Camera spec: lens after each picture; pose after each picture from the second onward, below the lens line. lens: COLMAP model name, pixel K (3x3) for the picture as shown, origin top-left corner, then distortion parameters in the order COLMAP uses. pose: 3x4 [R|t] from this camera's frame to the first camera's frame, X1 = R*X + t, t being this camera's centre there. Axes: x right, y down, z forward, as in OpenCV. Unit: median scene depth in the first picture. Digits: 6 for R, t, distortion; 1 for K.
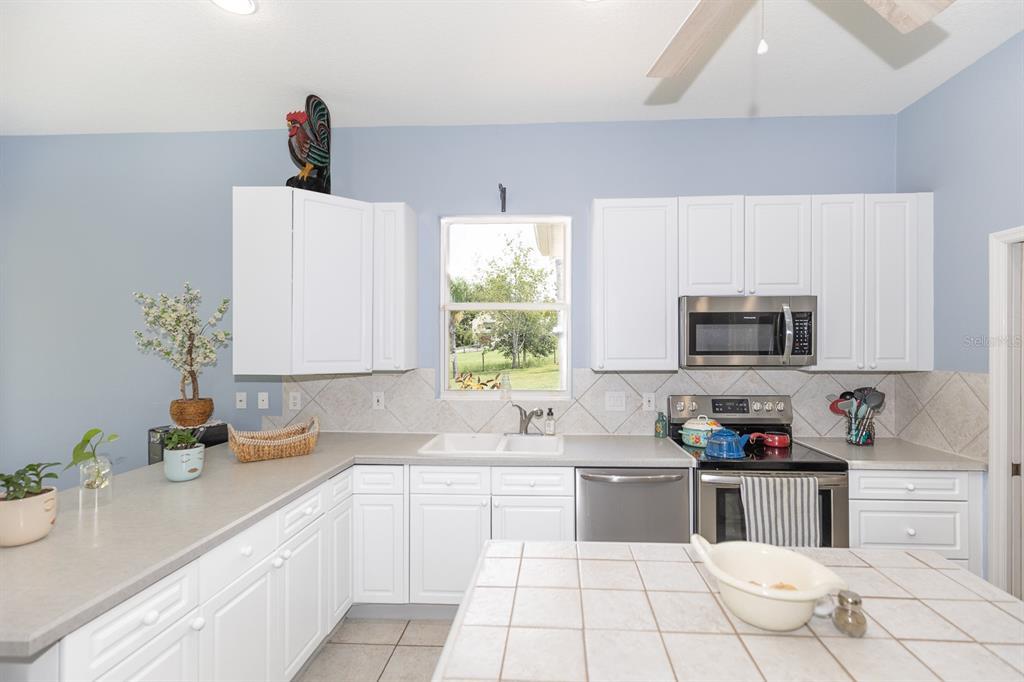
lens RADIAL K [[498.1, 0, 512.0], [0, 498.1, 341.0], [0, 0, 1]] dist [0.003373, 0.000405]
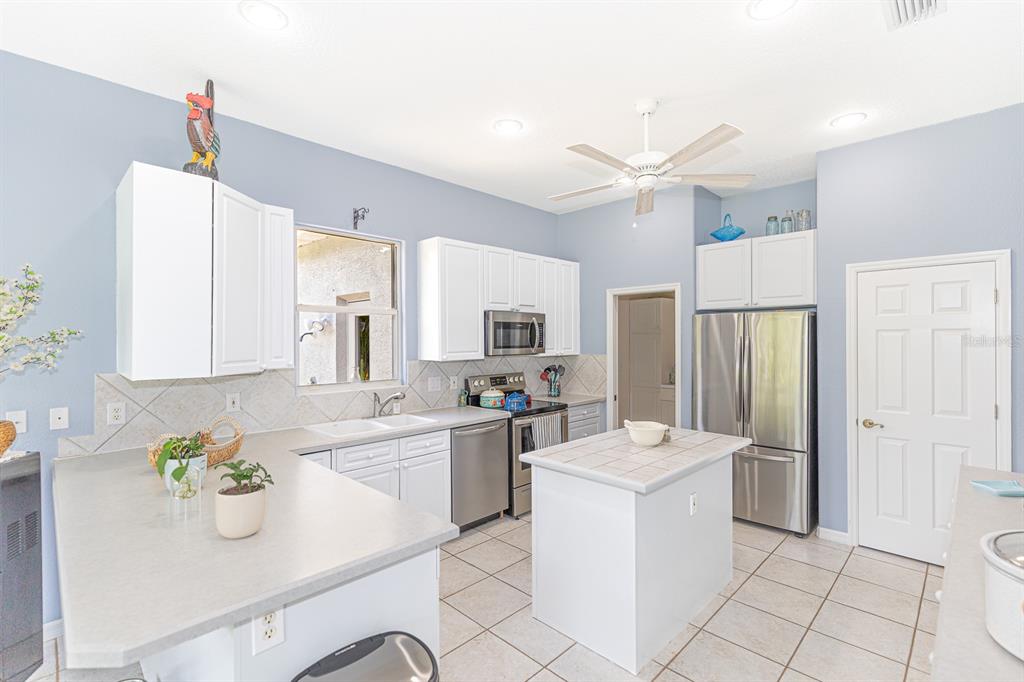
lens RADIAL K [[467.6, 0, 507.6], [0, 467.6, 345.6], [0, 0, 1]] dist [-0.002367, 0.000073]
pose [[0.667914, -0.012014, 0.744141, -0.692301], [0.006965, 0.999927, 0.009891, 0.004502], [-0.744206, -0.001424, 0.667949, -0.007703]]
